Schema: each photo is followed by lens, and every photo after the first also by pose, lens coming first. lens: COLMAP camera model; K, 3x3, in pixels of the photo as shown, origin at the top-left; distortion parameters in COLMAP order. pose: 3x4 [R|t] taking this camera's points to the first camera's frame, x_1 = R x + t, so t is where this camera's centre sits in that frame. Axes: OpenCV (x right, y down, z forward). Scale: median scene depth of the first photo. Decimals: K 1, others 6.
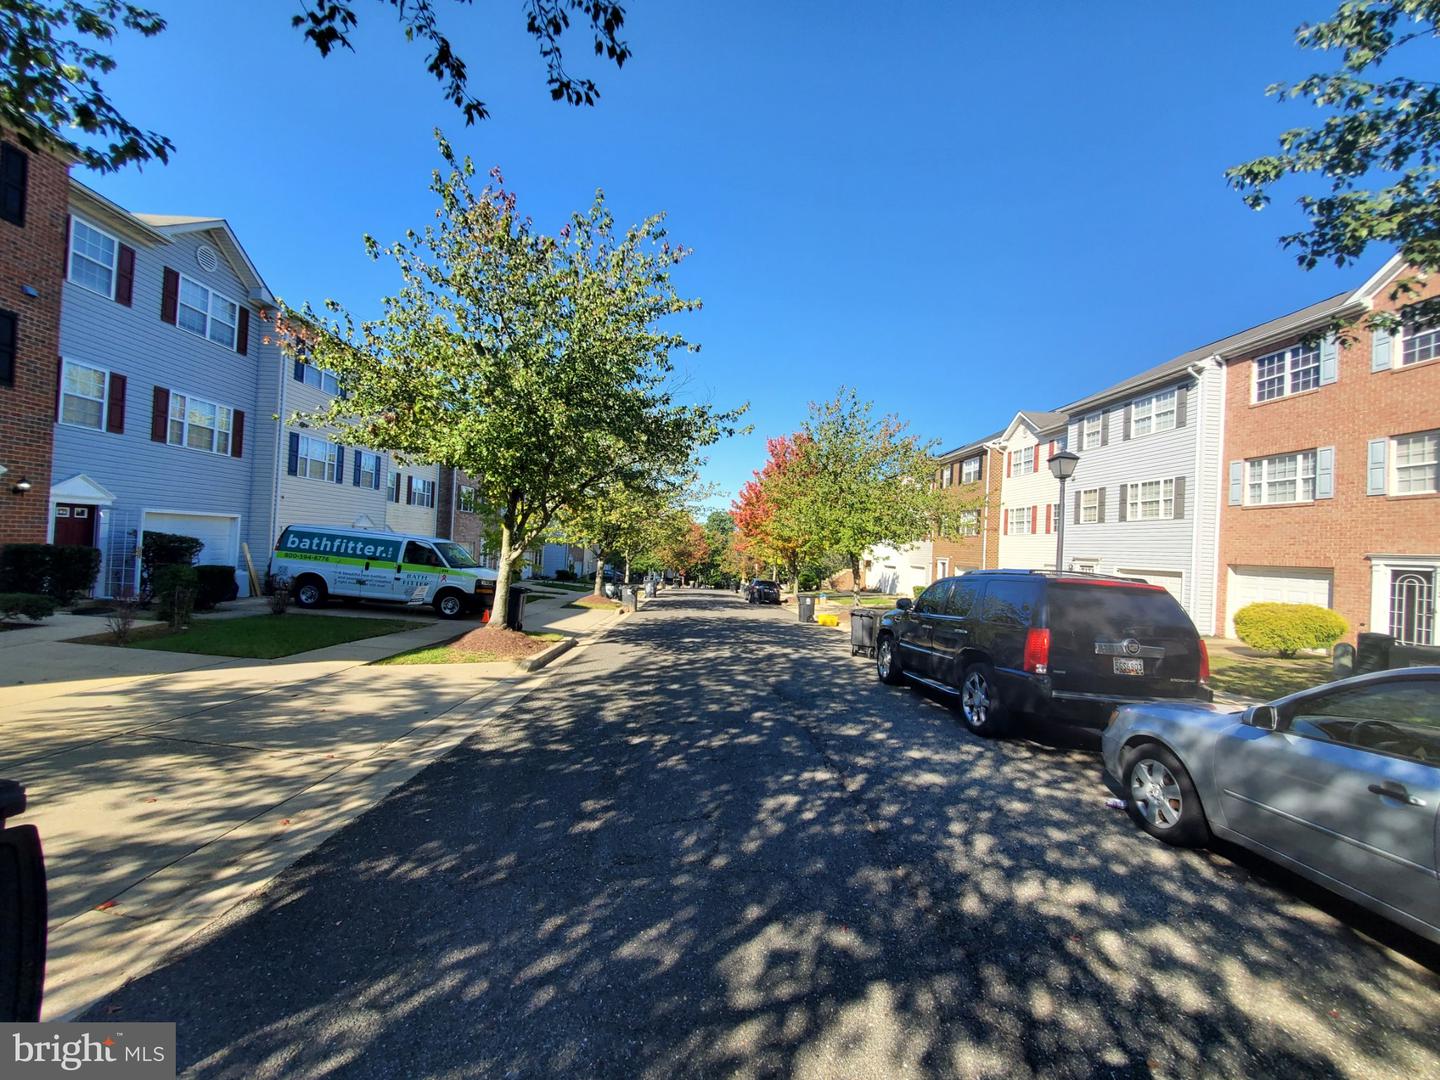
lens RADIAL K [[580.6, 0, 725.1], [0, 580.6, 542.2], [0, 0, 1]] dist [0.000969, 0.000511]
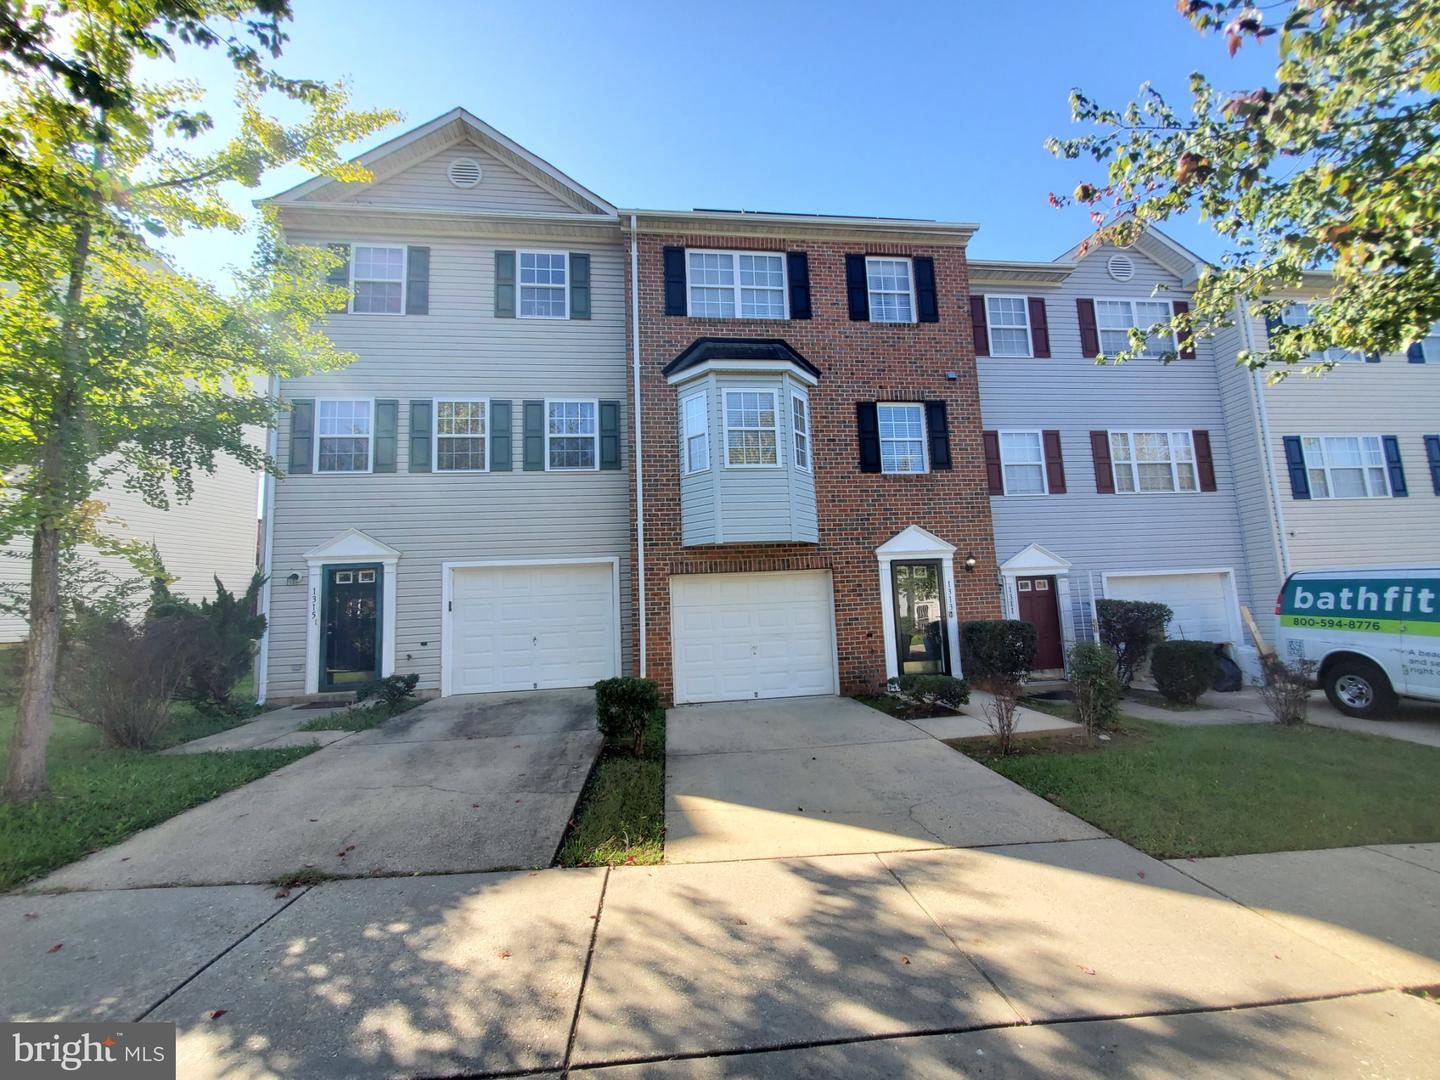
lens RADIAL K [[580.6, 0, 724.9], [0, 580.6, 544.0], [0, 0, 1]] dist [0.000969, 0.000511]
pose [[0.064506, -0.172548, -0.982887, -0.182999], [0.055924, 0.984015, -0.169076, 0.011816], [0.996349, -0.044061, 0.073124, 0.365981]]
